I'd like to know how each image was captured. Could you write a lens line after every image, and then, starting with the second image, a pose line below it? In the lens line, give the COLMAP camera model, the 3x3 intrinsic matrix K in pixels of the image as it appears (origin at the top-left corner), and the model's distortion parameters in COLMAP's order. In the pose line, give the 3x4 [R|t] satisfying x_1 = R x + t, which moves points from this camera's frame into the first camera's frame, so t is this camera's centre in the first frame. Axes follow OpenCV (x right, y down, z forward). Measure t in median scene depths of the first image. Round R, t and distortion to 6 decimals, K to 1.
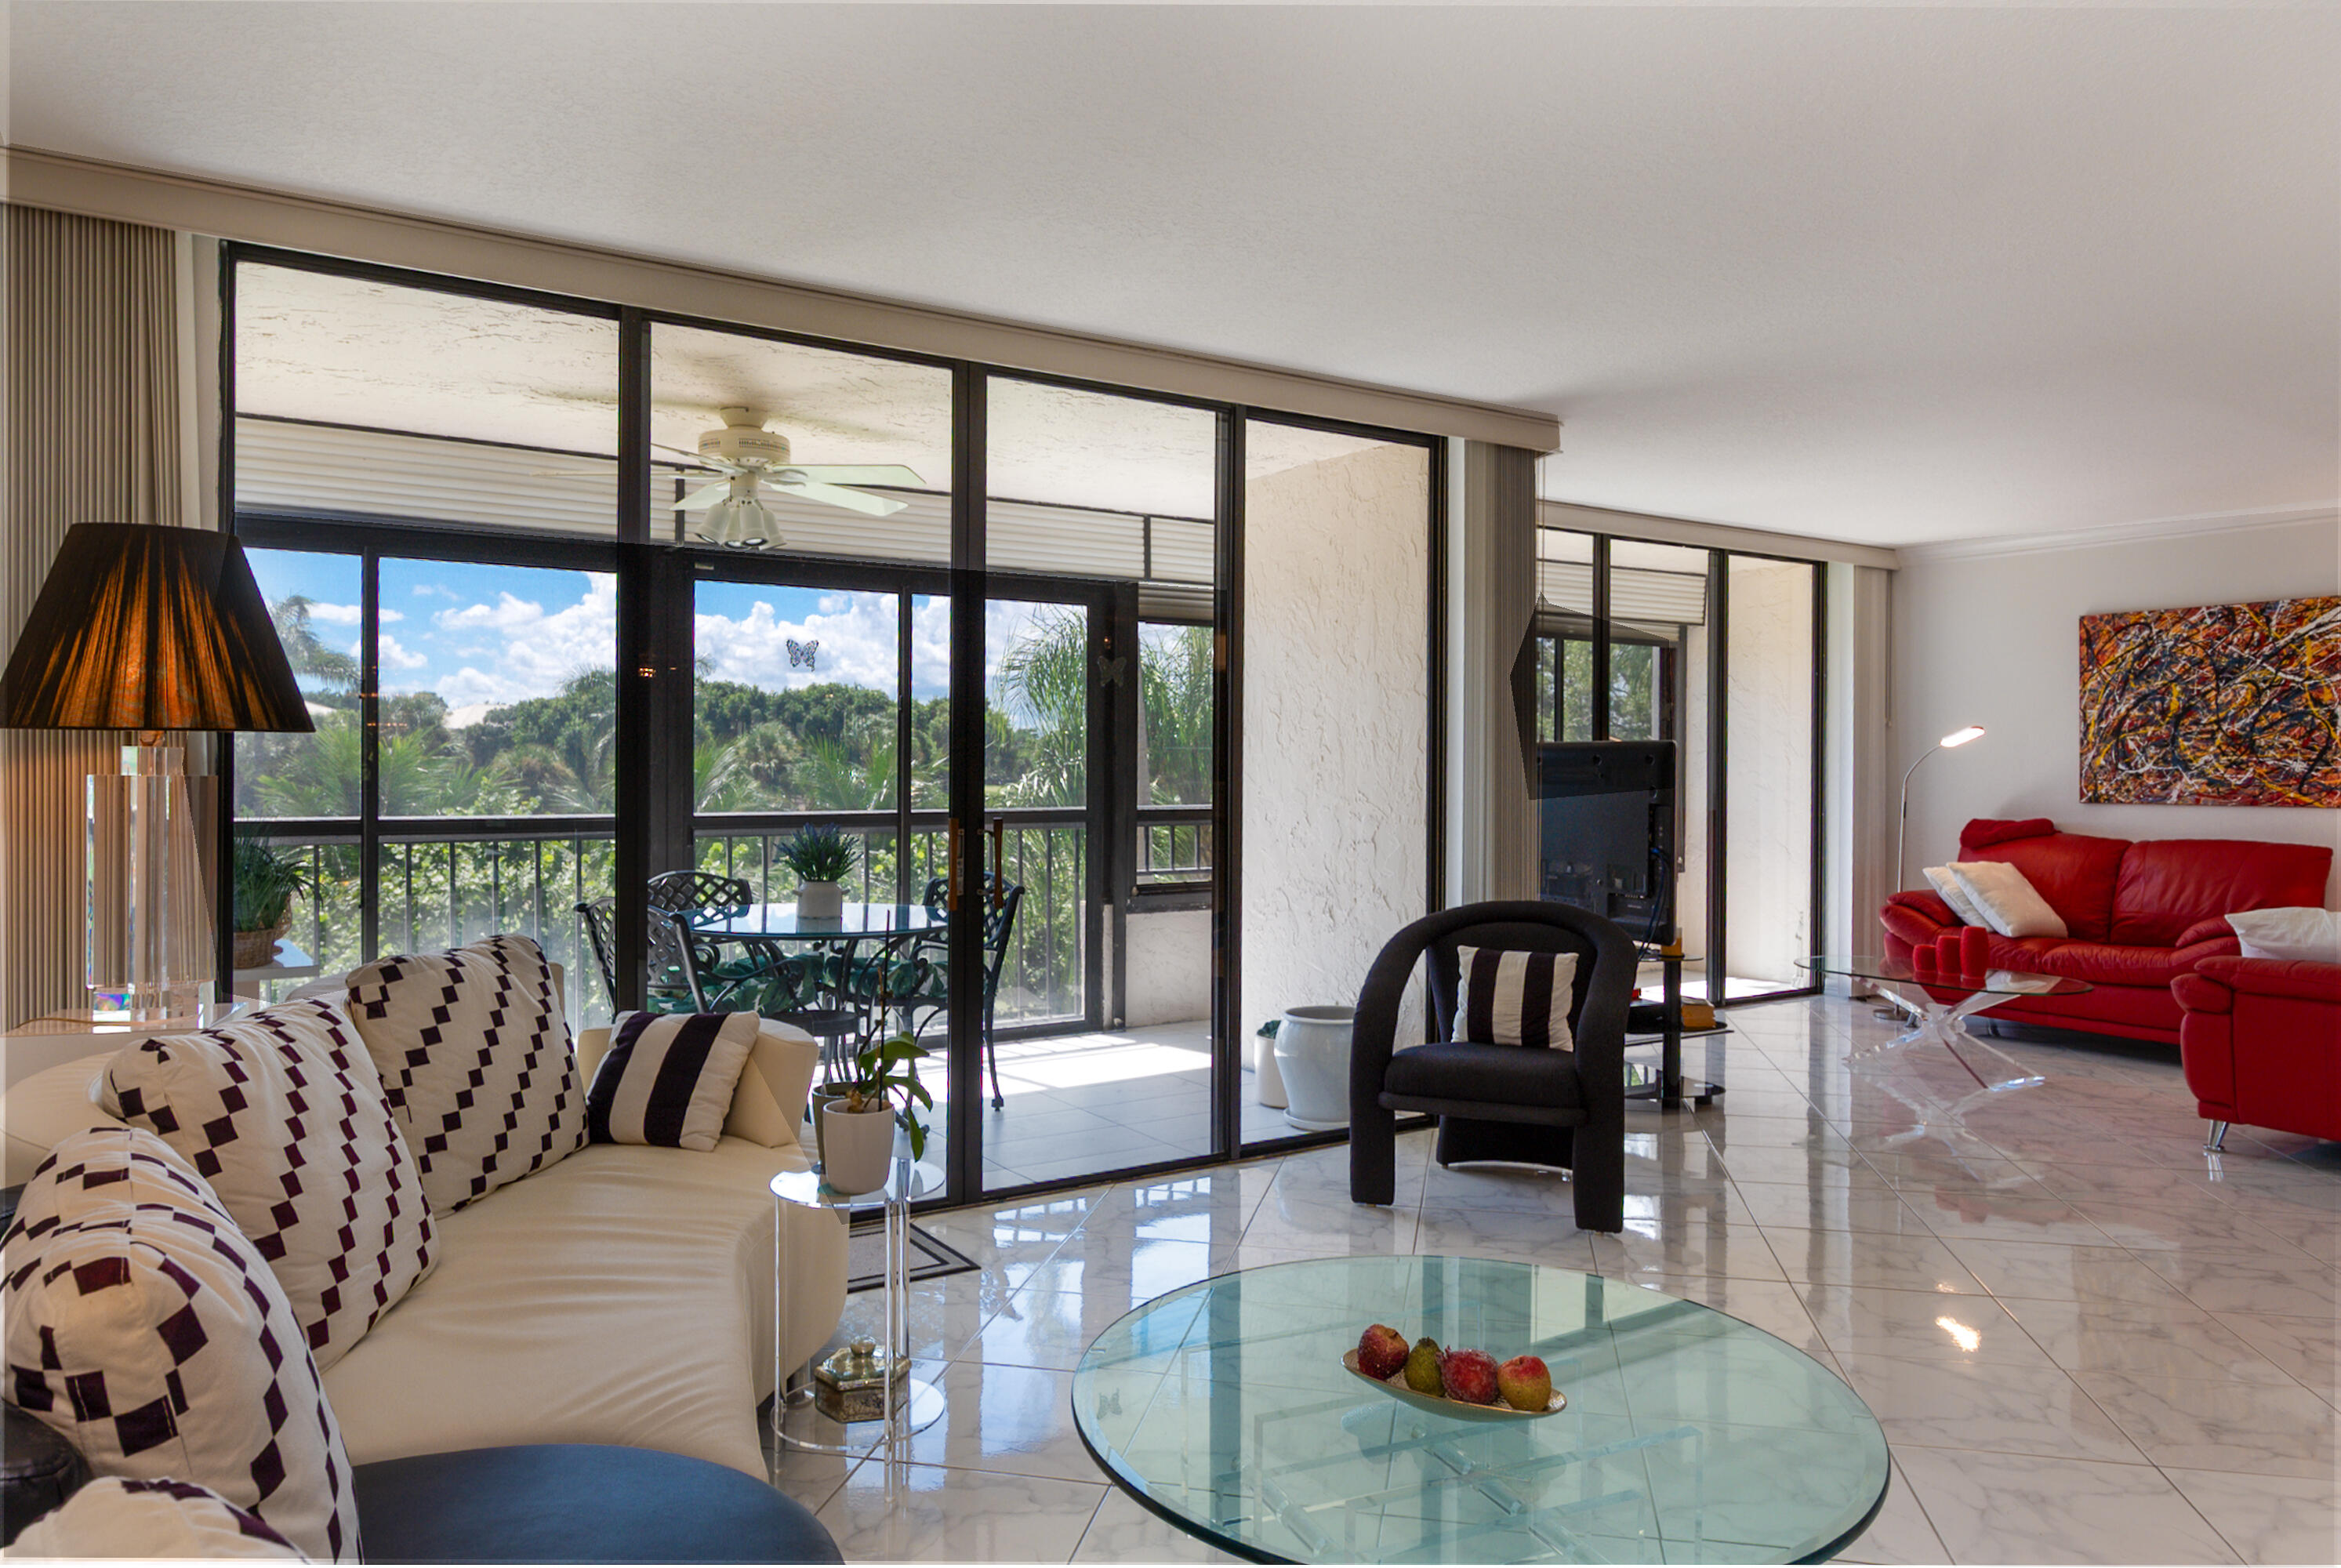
lens RADIAL K [[1540.5, 0, 1174.7], [0, 1540.5, 779.5], [0, 0, 1]] dist [0.003044, -0.002838]
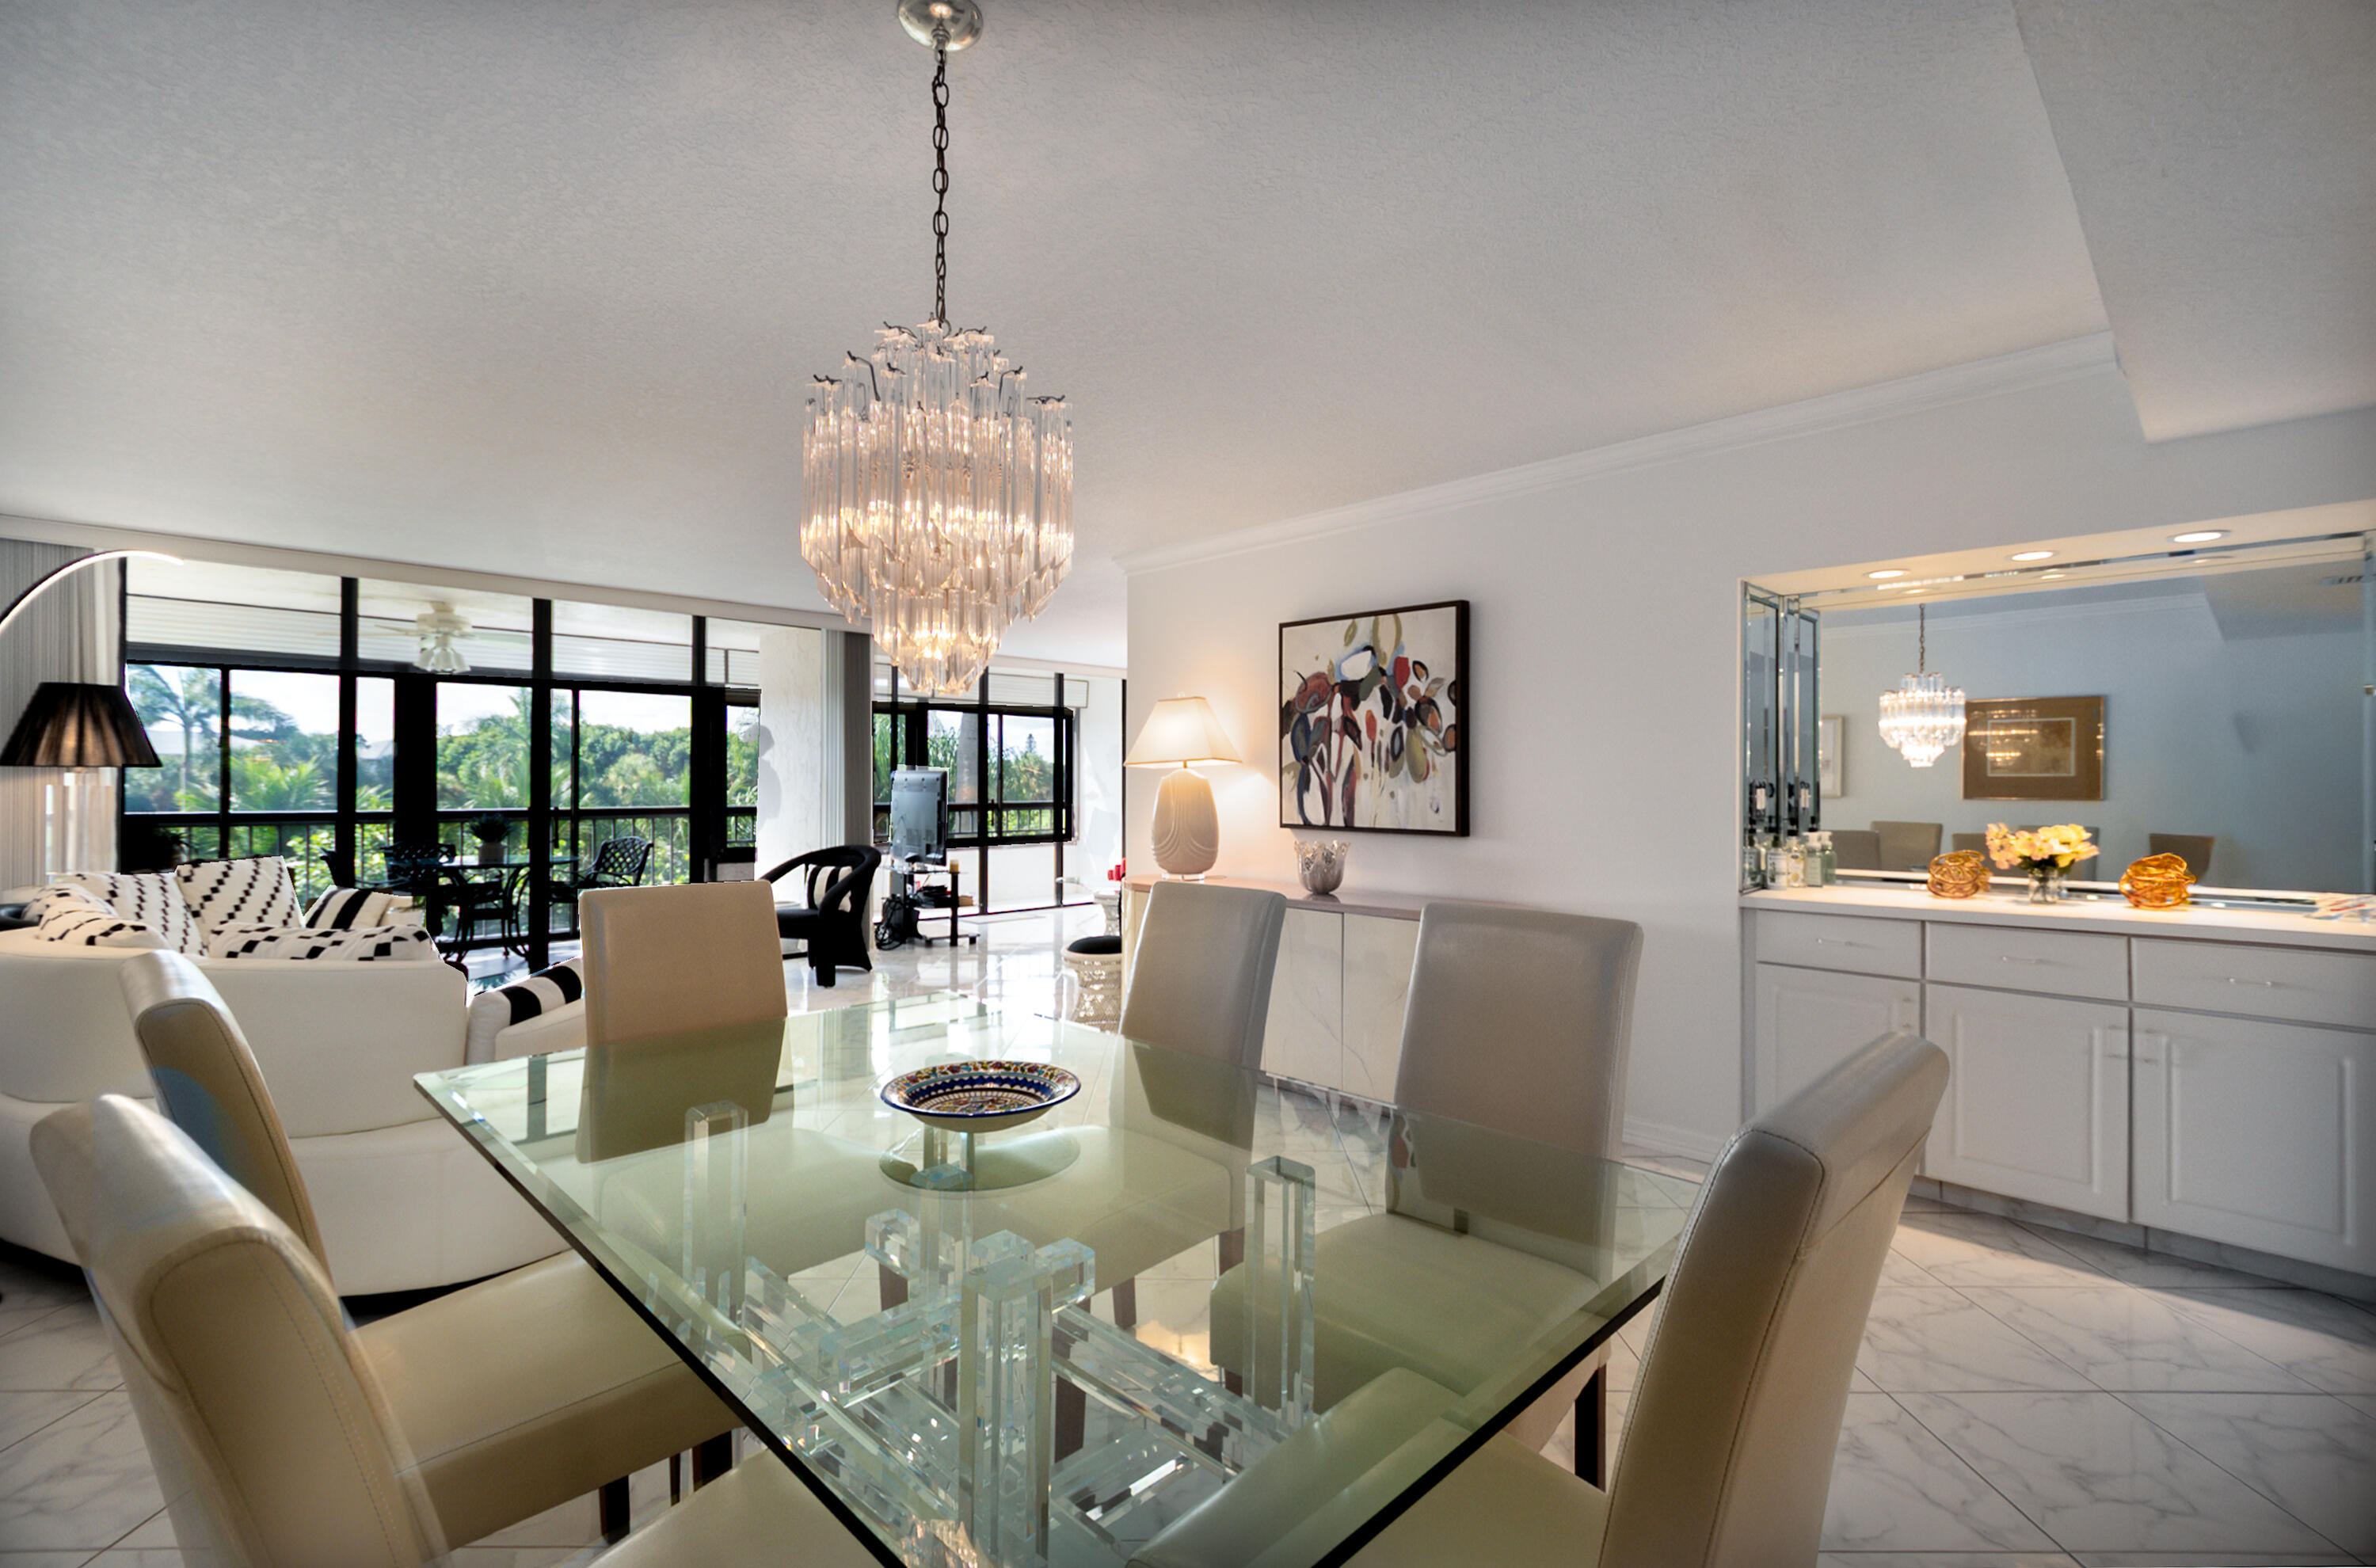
lens RADIAL K [[1078.2, 0, 1193.2], [0, 1078.2, 791.9], [0, 0, 1]] dist [0.000023, 0.000545]
pose [[0.977941, -0.001450, 0.208878, 0.456455], [0.002333, 0.999989, -0.003980, 0.011828], [-0.208870, 0.004380, 0.977934, -0.674290]]
